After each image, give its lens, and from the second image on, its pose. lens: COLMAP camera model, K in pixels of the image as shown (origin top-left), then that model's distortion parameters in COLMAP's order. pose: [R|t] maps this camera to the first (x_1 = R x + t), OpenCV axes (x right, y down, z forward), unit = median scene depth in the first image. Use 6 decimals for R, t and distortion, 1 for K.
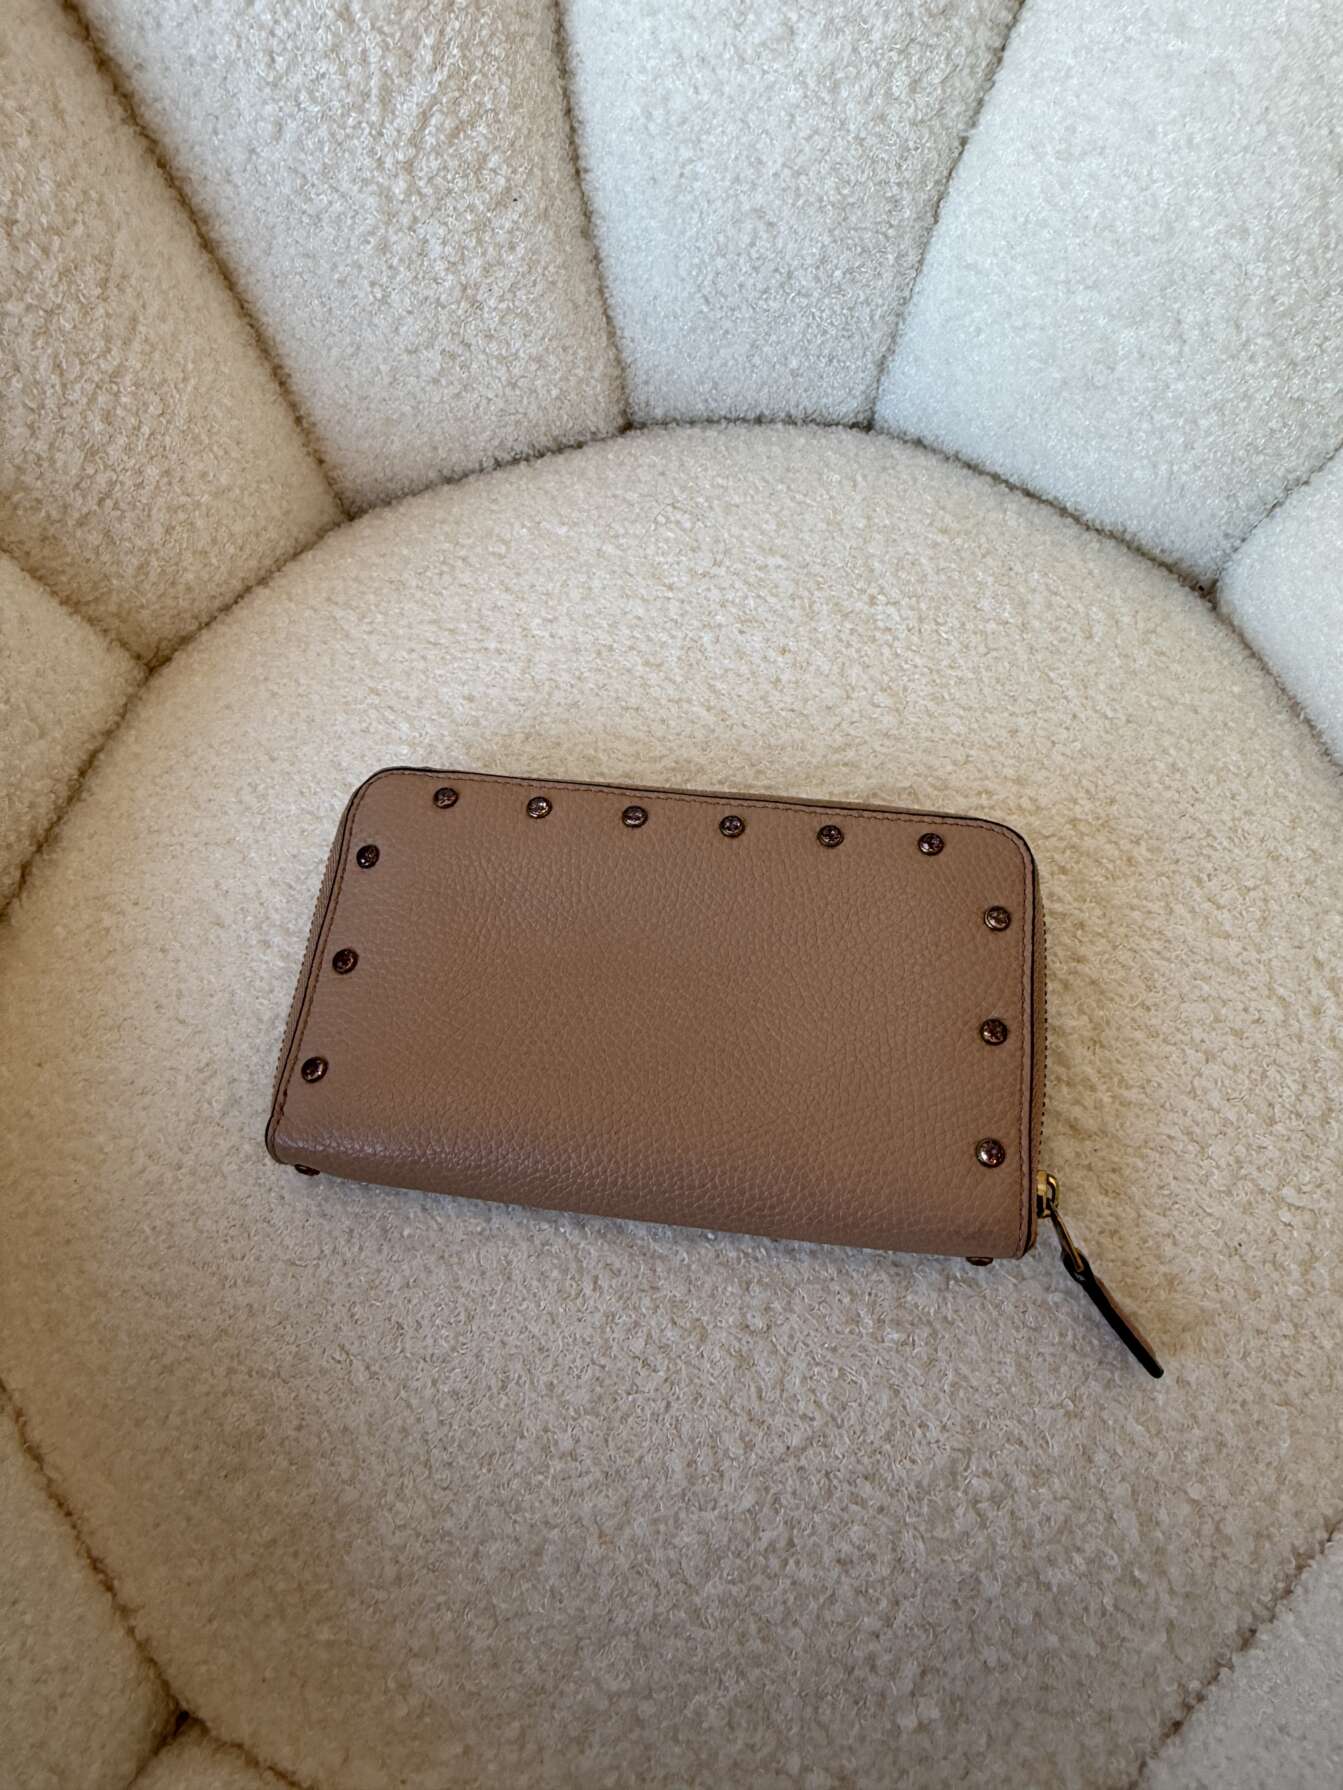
lens RADIAL K [[1264.6, 0, 663.7], [0, 1264.6, 816.8], [0, 0, 1]] dist [-0.002271, 0.002194]
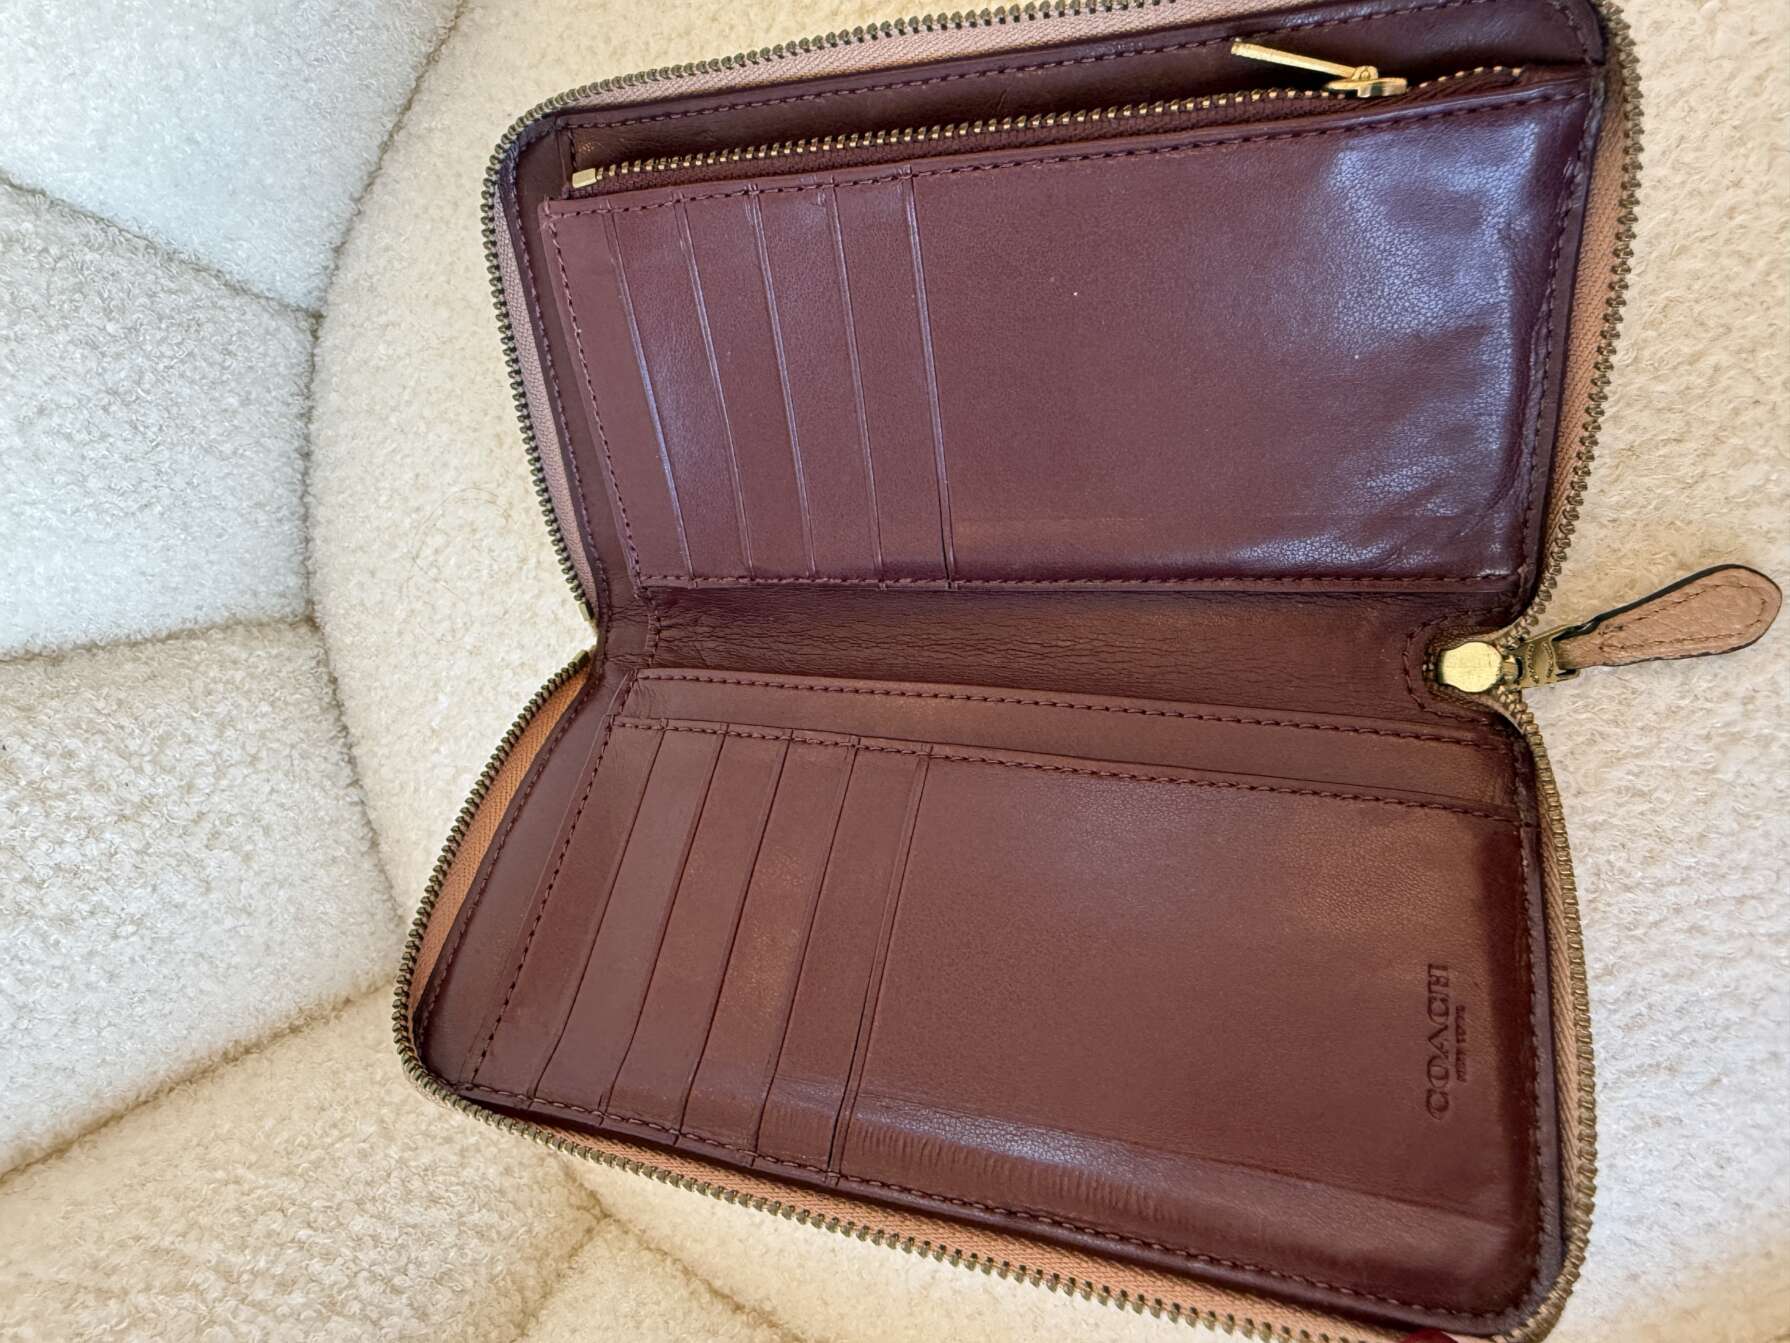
lens RADIAL K [[1271.6, 0, 772.3], [0, 1271.6, 678.9], [0, 0, 1]] dist [-0.001855, 0.002467]
pose [[0.029742, -0.999090, -0.030569, -0.041803], [0.998405, 0.028225, 0.048893, -0.071145], [-0.047985, -0.031975, 0.998336, 0.233908]]
